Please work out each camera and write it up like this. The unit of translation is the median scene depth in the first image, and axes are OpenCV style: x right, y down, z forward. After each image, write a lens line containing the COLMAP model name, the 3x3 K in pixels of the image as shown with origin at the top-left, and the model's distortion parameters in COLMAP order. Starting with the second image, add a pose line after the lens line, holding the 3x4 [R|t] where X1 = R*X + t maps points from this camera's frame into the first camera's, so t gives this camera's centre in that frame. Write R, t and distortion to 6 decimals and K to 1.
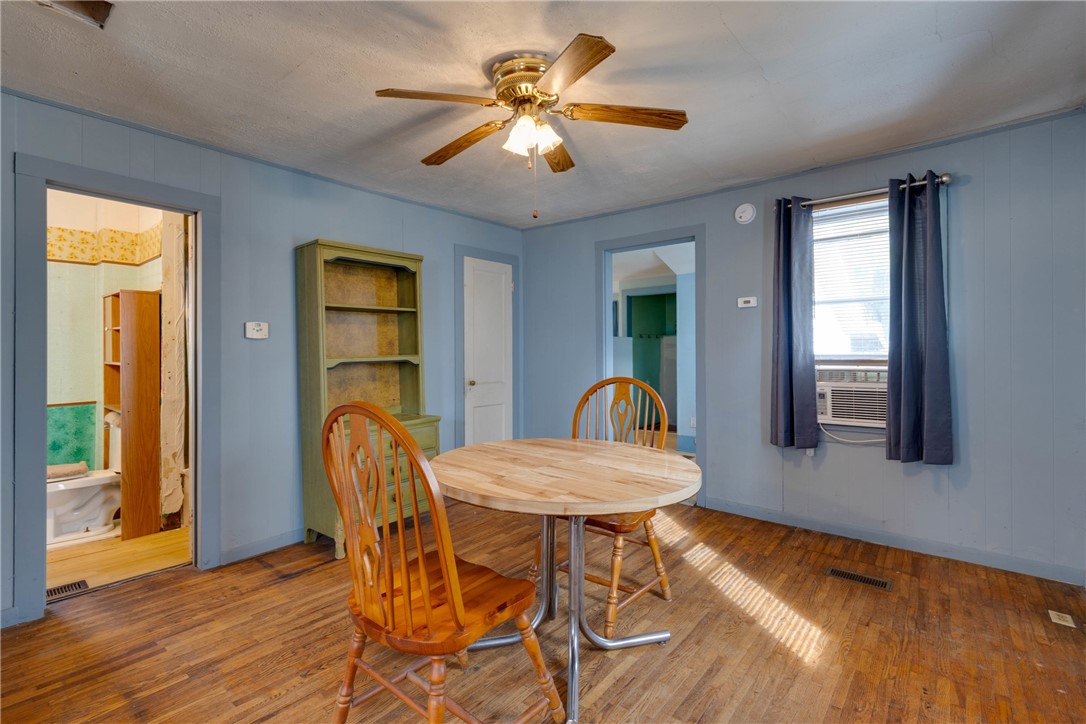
lens RADIAL K [[489.1, 0, 540.5], [0, 489.1, 356.6], [0, 0, 1]] dist [0.001747, 0.002347]
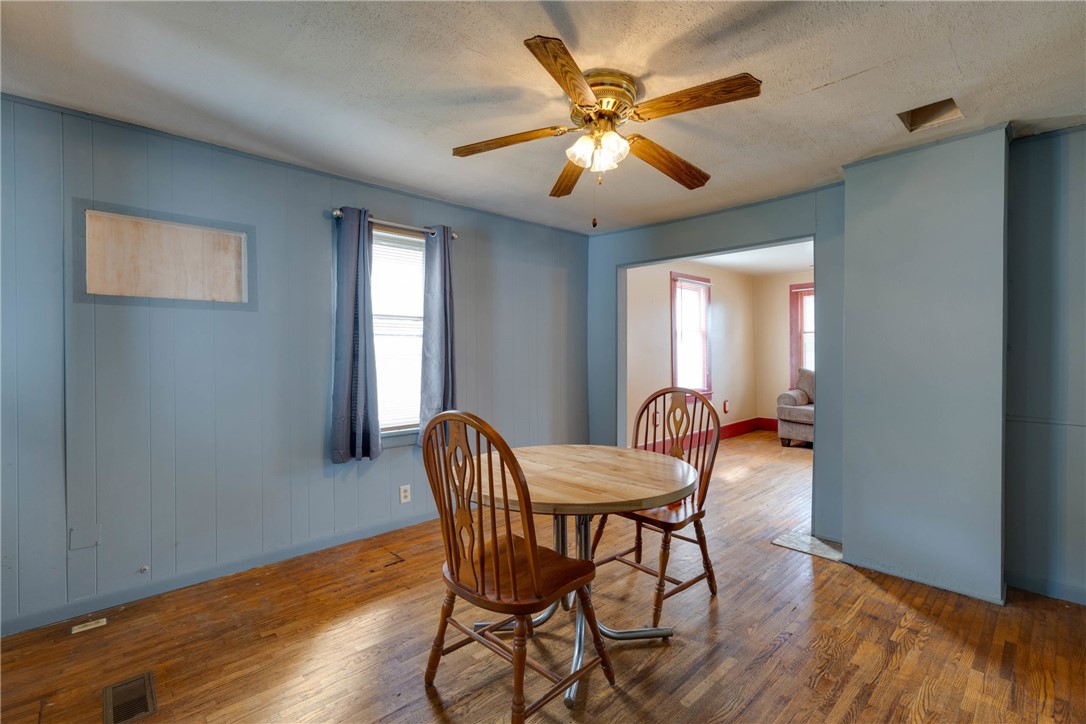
lens RADIAL K [[489.1, 0, 532.9], [0, 489.1, 361.1], [0, 0, 1]] dist [0.001747, 0.002347]
pose [[-0.990970, 0.002917, 0.134050, -0.011283], [0.006449, 0.999643, 0.025921, -0.035536], [-0.133927, 0.026552, -0.990635, 1.369340]]
